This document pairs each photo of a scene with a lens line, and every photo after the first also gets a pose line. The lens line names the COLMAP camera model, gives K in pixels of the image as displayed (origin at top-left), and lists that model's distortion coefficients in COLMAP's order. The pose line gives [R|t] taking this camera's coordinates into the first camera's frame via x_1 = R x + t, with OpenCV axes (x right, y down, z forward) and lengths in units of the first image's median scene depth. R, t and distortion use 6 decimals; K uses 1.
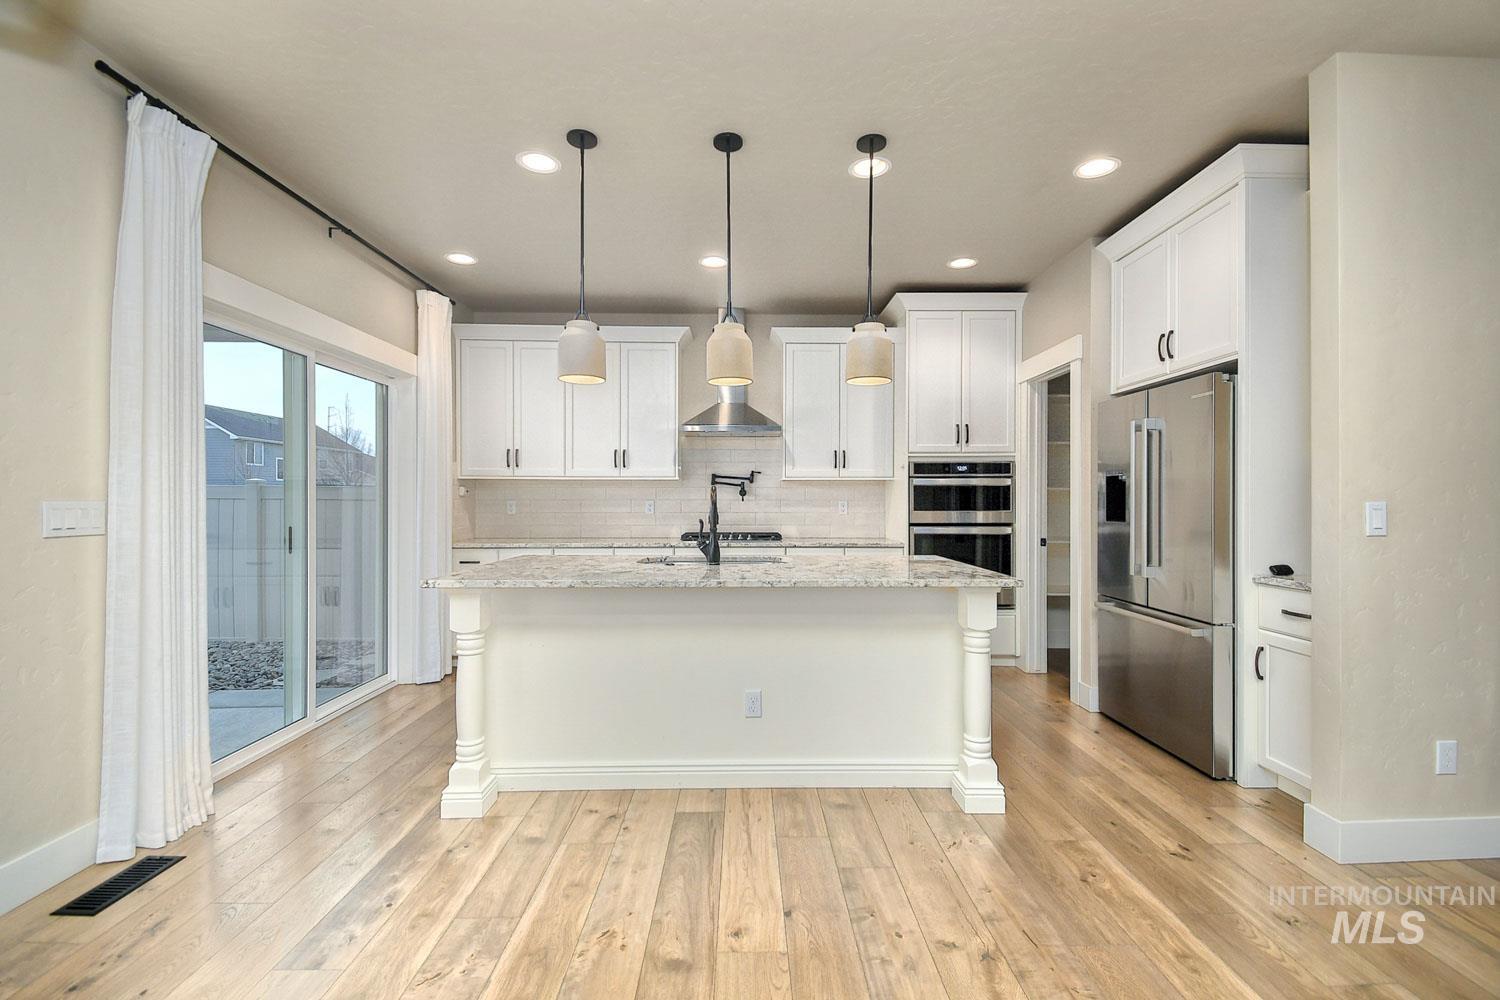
lens RADIAL K [[662.7, 0, 757.5], [0, 662.7, 496.7], [0, 0, 1]] dist [0.031277, -0.016338]
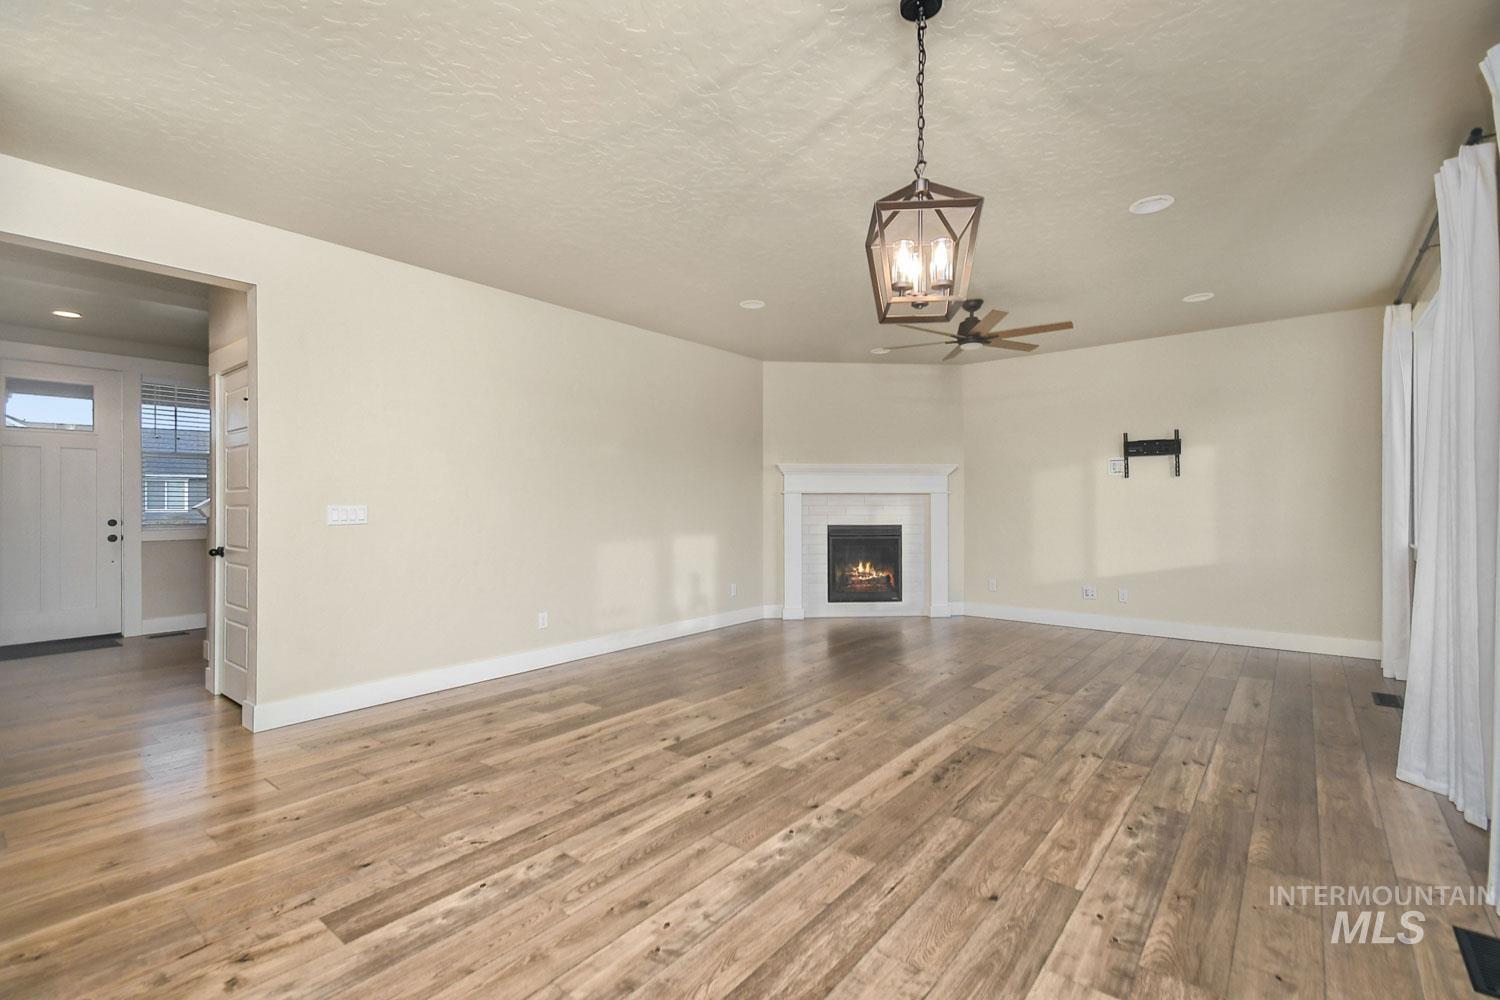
lens RADIAL K [[670.0, 0, 749.6], [0, 670.0, 494.5], [0, 0, 1]] dist [0.039077, -0.010767]
pose [[-0.758237, 0.010289, 0.651898, -0.340745], [-0.000610, 0.999864, -0.016490, 0.002648], [-0.651979, -0.012901, -0.758127, 0.485780]]
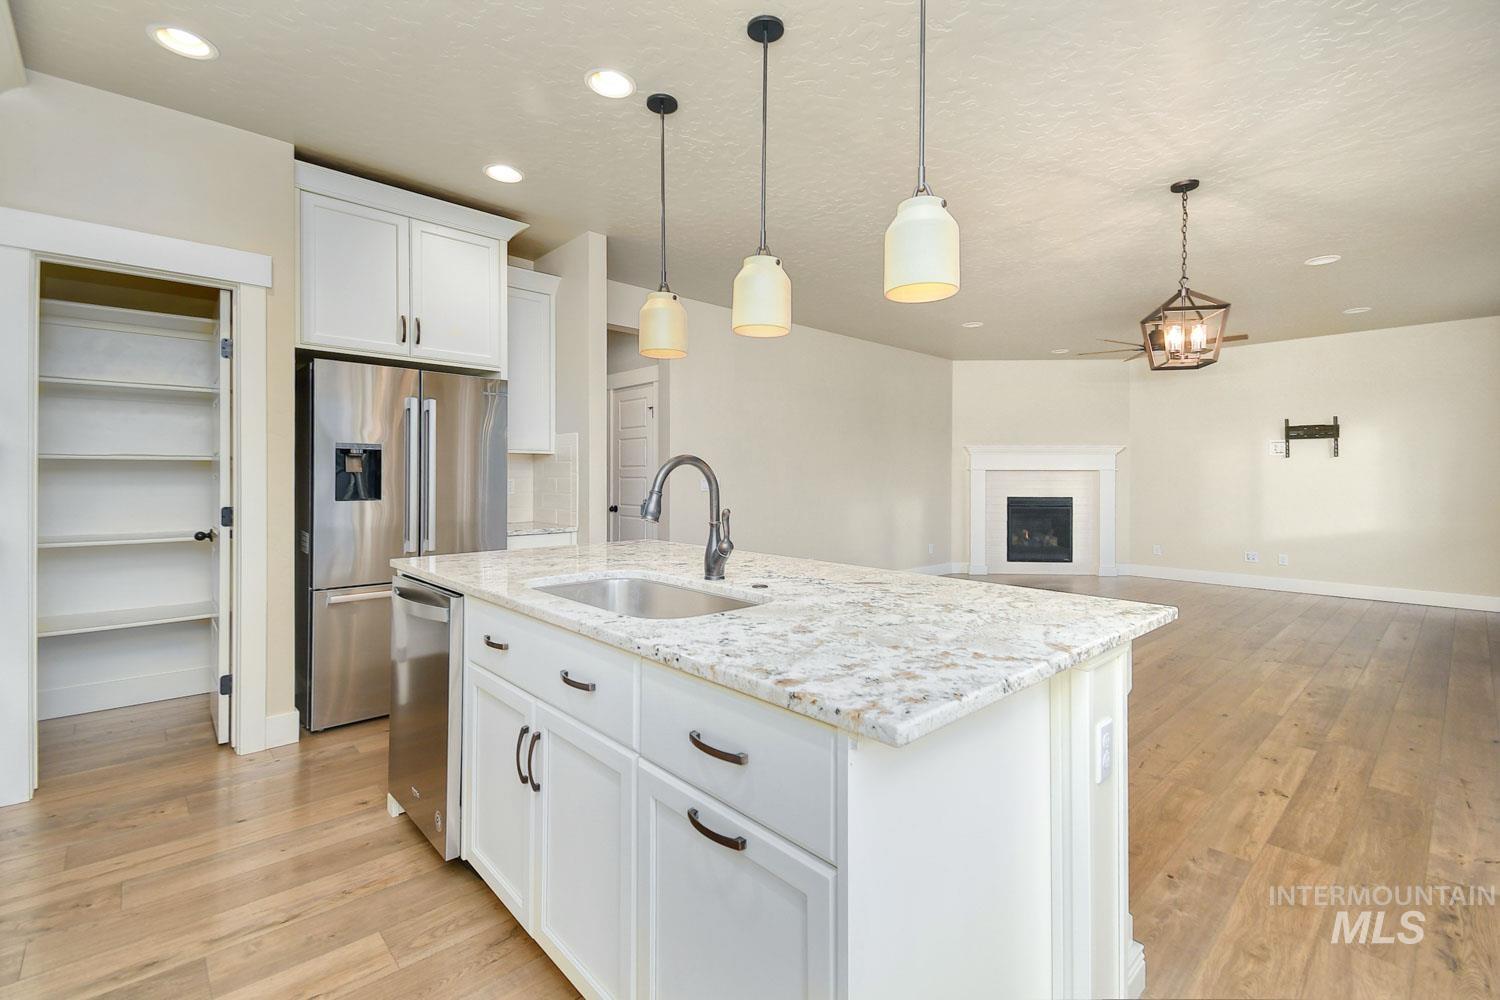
lens RADIAL K [[666.9, 0, 759.1], [0, 666.9, 475.8], [0, 0, 1]] dist [0.028201, -0.012334]
pose [[-0.666852, 0.000731, 0.745190, -0.378002], [-0.005606, 0.999966, -0.005997, 0.004884], [-0.745169, -0.008177, -0.666825, 0.902227]]
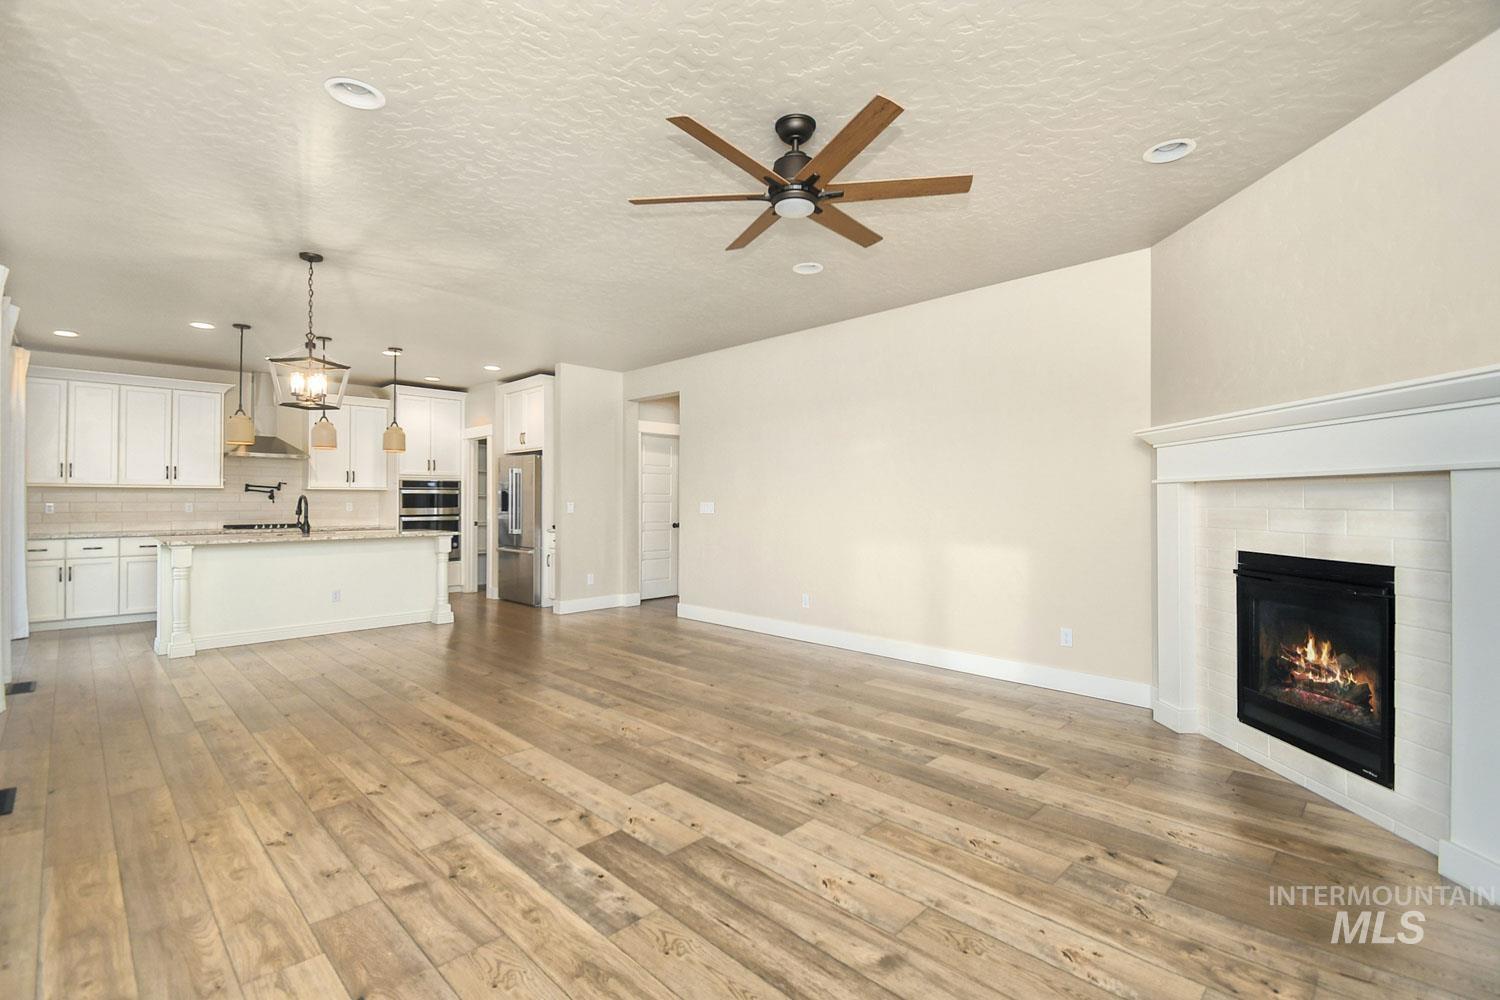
lens RADIAL K [[657.4, 0, 750.0], [0, 657.4, 500.0], [0, 0, 1]] dist [0.001817, -0.010211]
pose [[0.714235, 0.000409, 0.699906, -0.325081], [-0.002029, 0.999997, 0.001486, -0.004372], [-0.699903, -0.002481, 0.714234, -0.886945]]
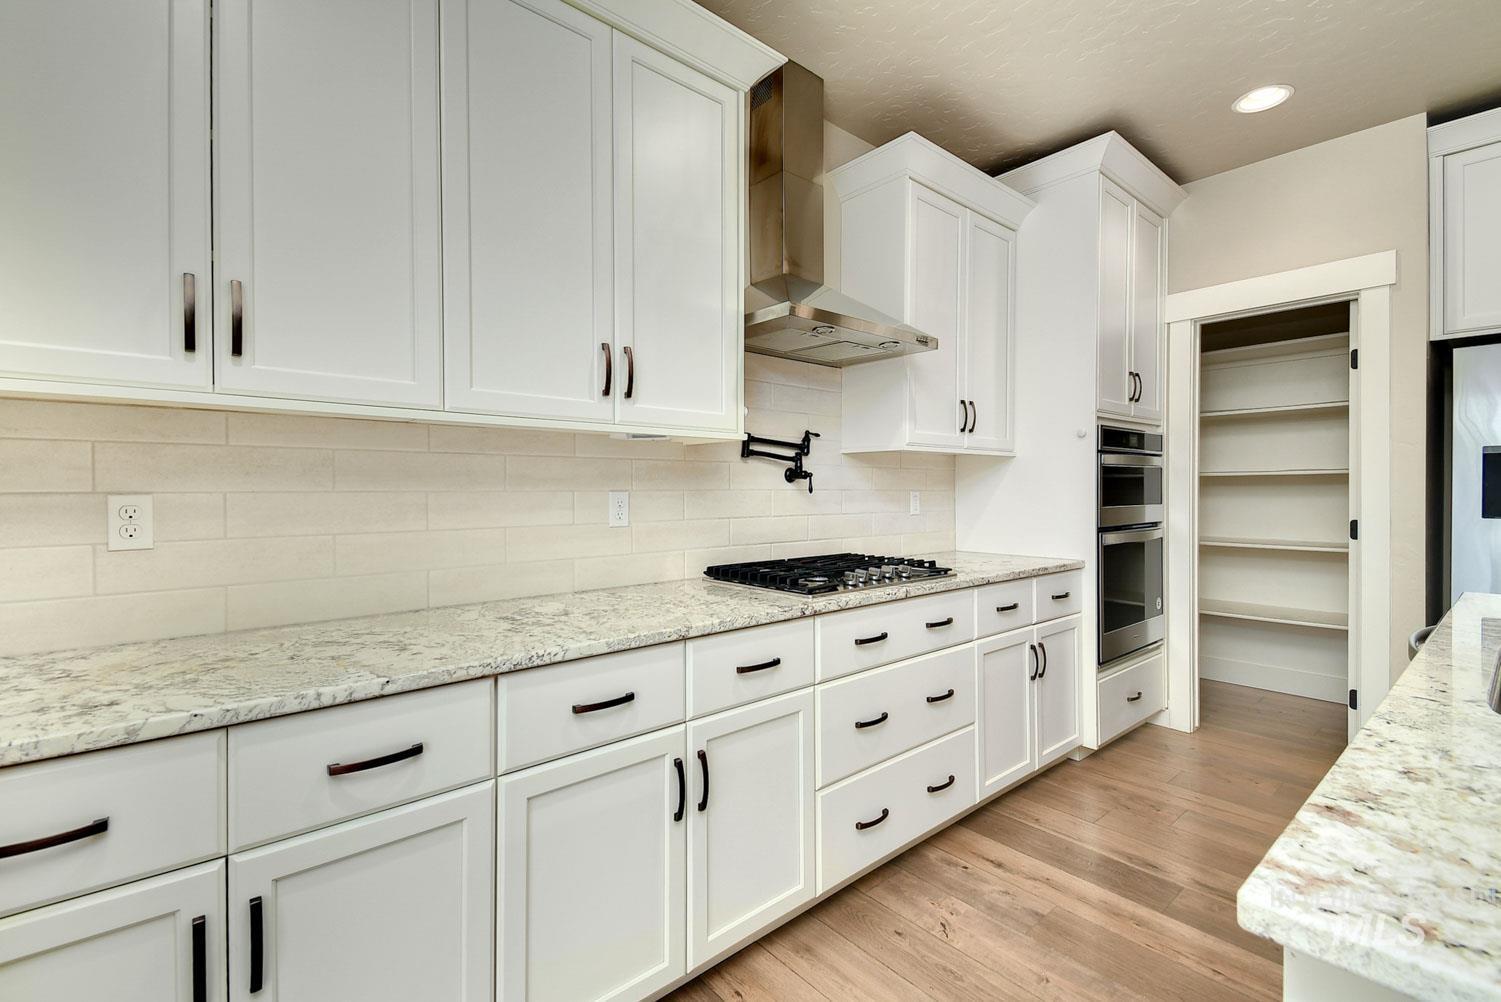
lens RADIAL K [[673.2, 0, 755.3], [0, 673.2, 497.0], [0, 0, 1]] dist [0.011727, -0.001124]
pose [[0.772138, -0.007092, 0.635415, -0.399125], [0.000569, 0.999945, 0.010469, 0.004977], [-0.635454, -0.007722, 0.772100, 0.727466]]
